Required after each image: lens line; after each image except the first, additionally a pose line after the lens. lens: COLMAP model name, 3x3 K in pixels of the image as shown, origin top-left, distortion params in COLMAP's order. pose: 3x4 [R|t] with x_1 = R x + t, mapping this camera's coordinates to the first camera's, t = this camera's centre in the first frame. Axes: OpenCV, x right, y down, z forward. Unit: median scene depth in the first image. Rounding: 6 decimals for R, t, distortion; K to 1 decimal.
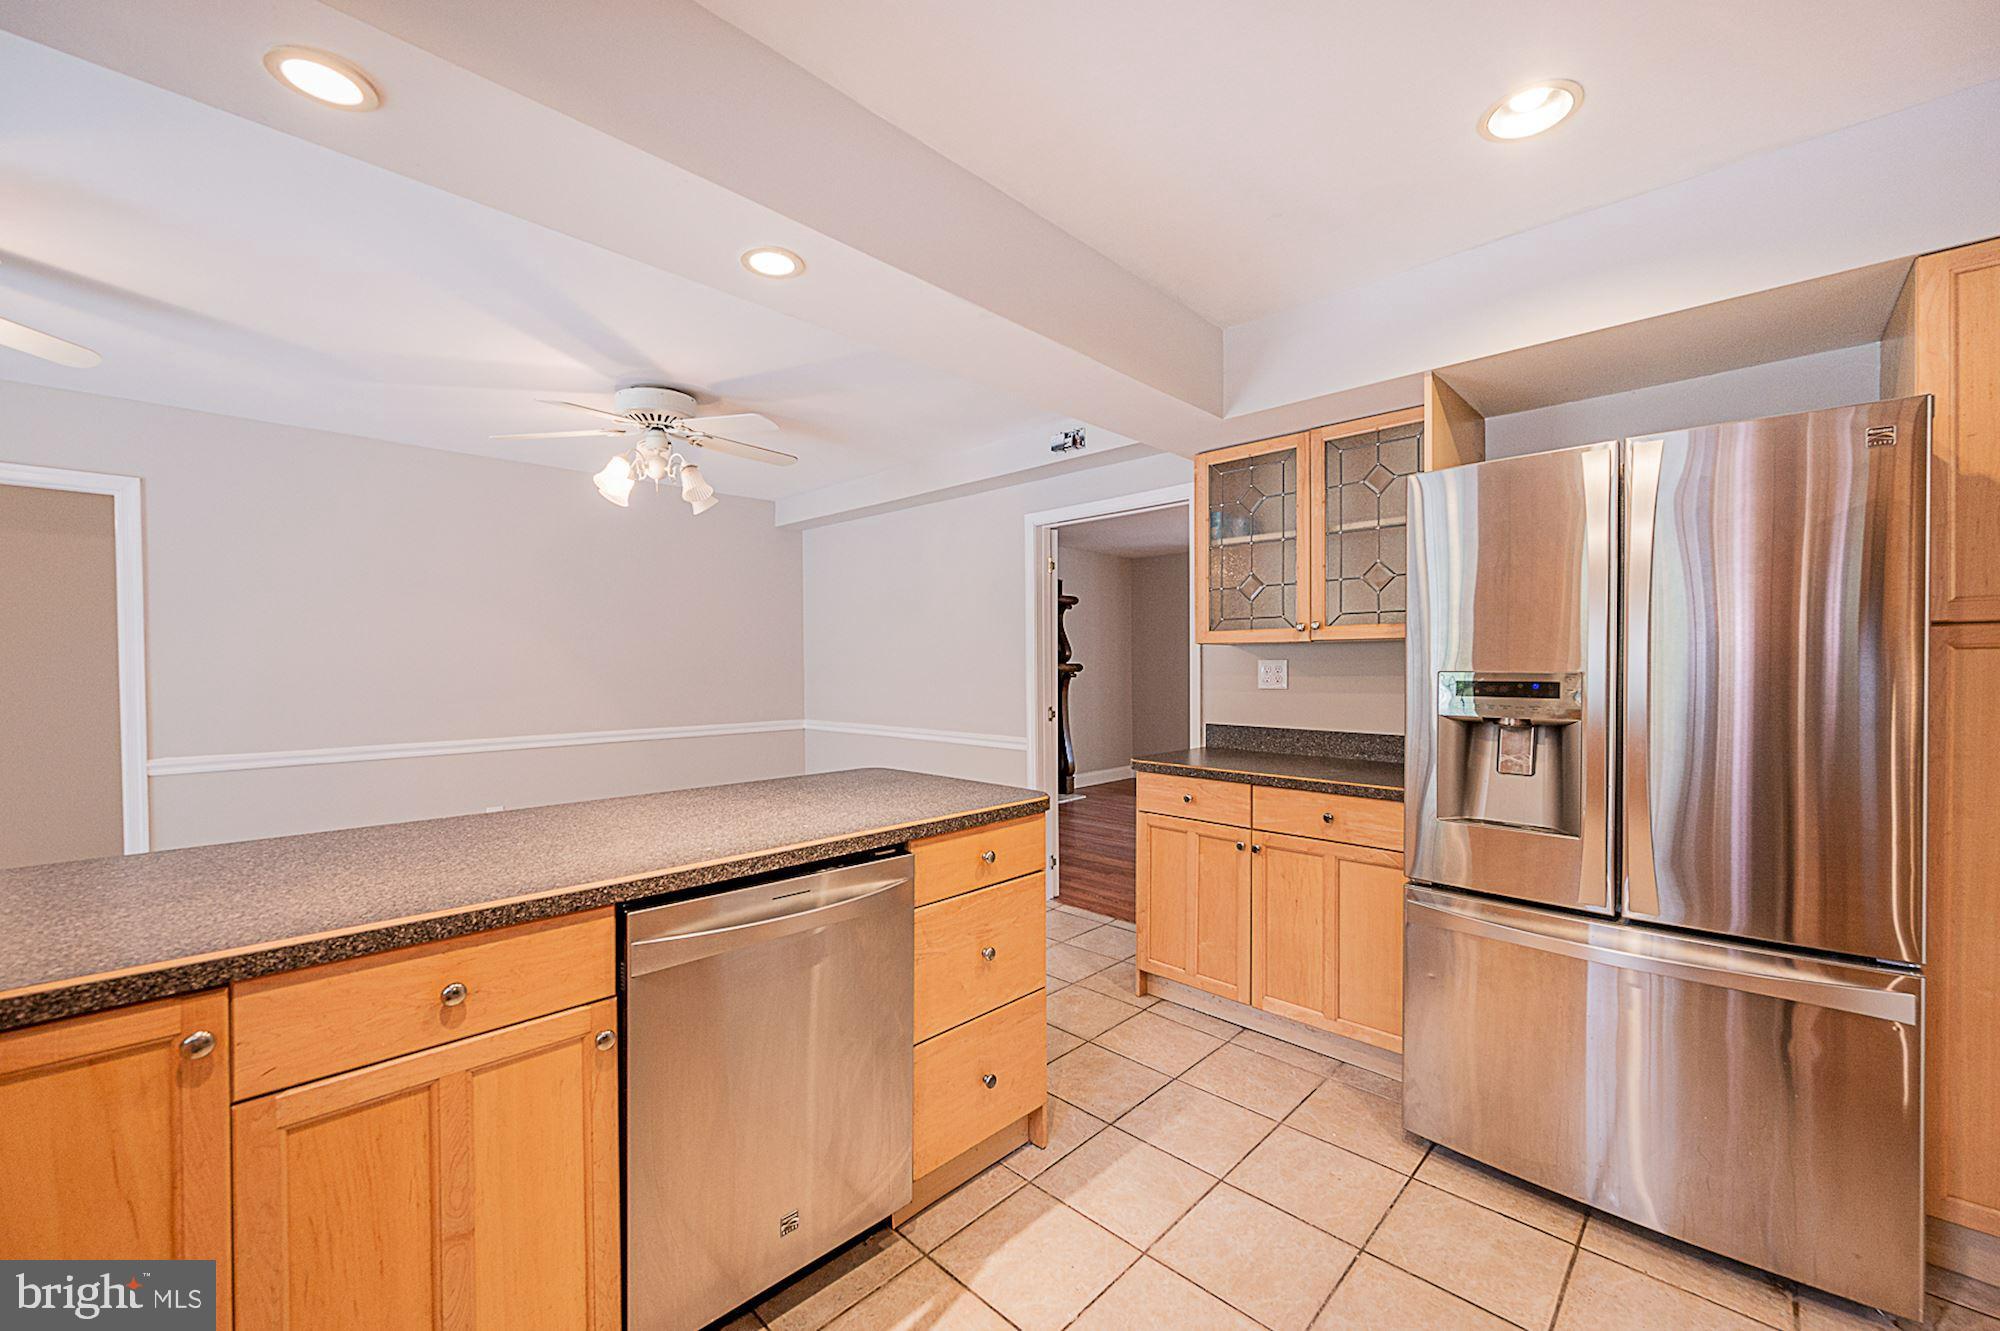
lens RADIAL K [[785.2, 0, 988.6], [0, 785.2, 668.5], [0, 0, 1]] dist [-0.001013, -0.000123]
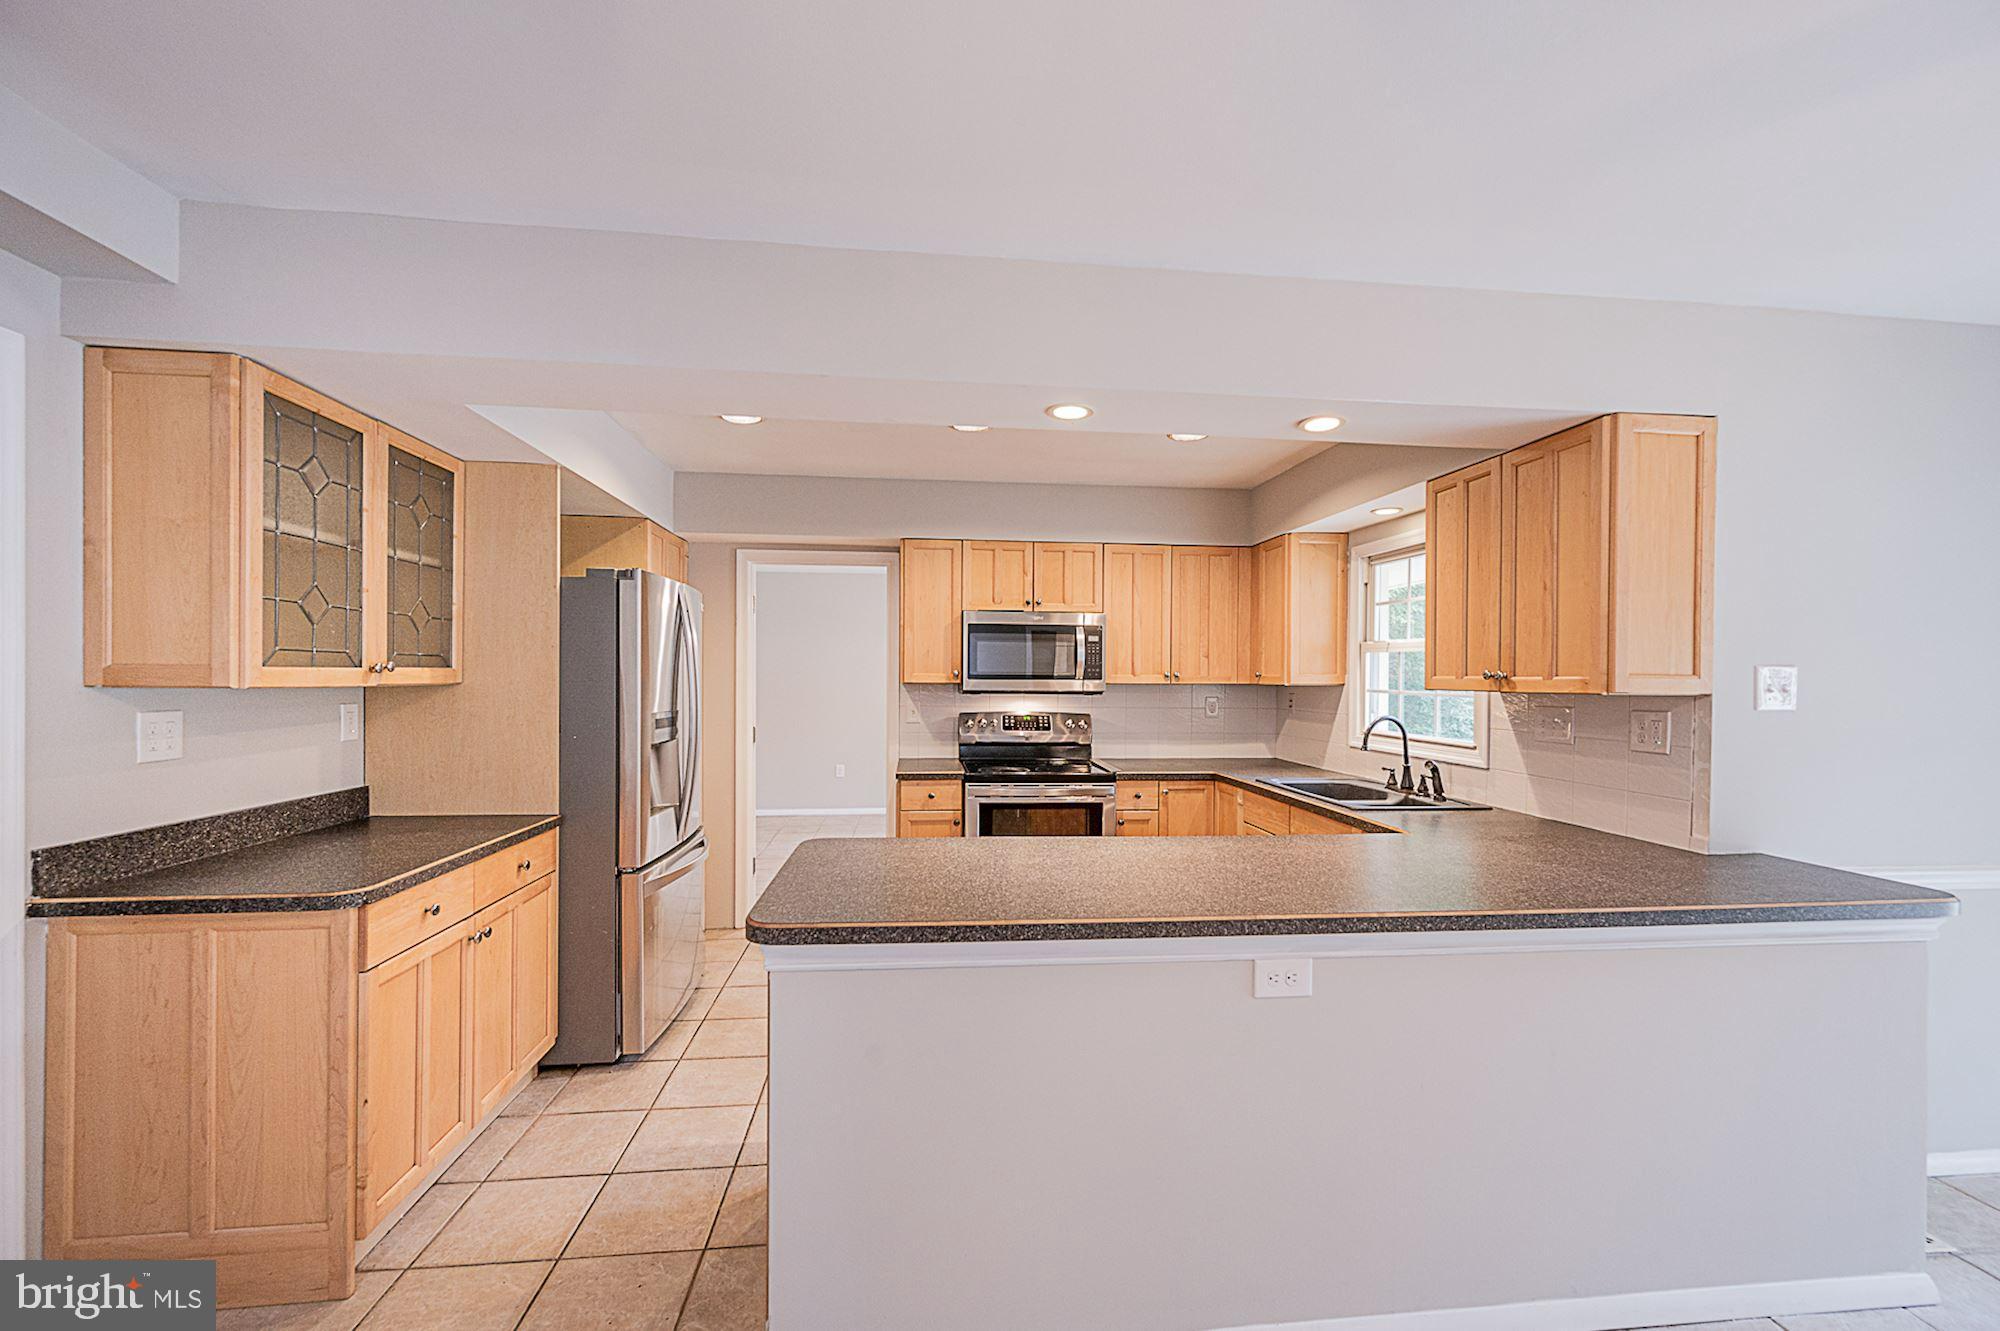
lens RADIAL K [[804.0, 0, 998.6], [0, 804.0, 681.0], [0, 0, 1]] dist [0.000573, 0.000217]
pose [[-0.774012, -0.009237, 0.633103, -0.608373], [-0.004177, 0.999946, 0.009483, -0.051179], [-0.633157, 0.004695, -0.774009, 1.257645]]
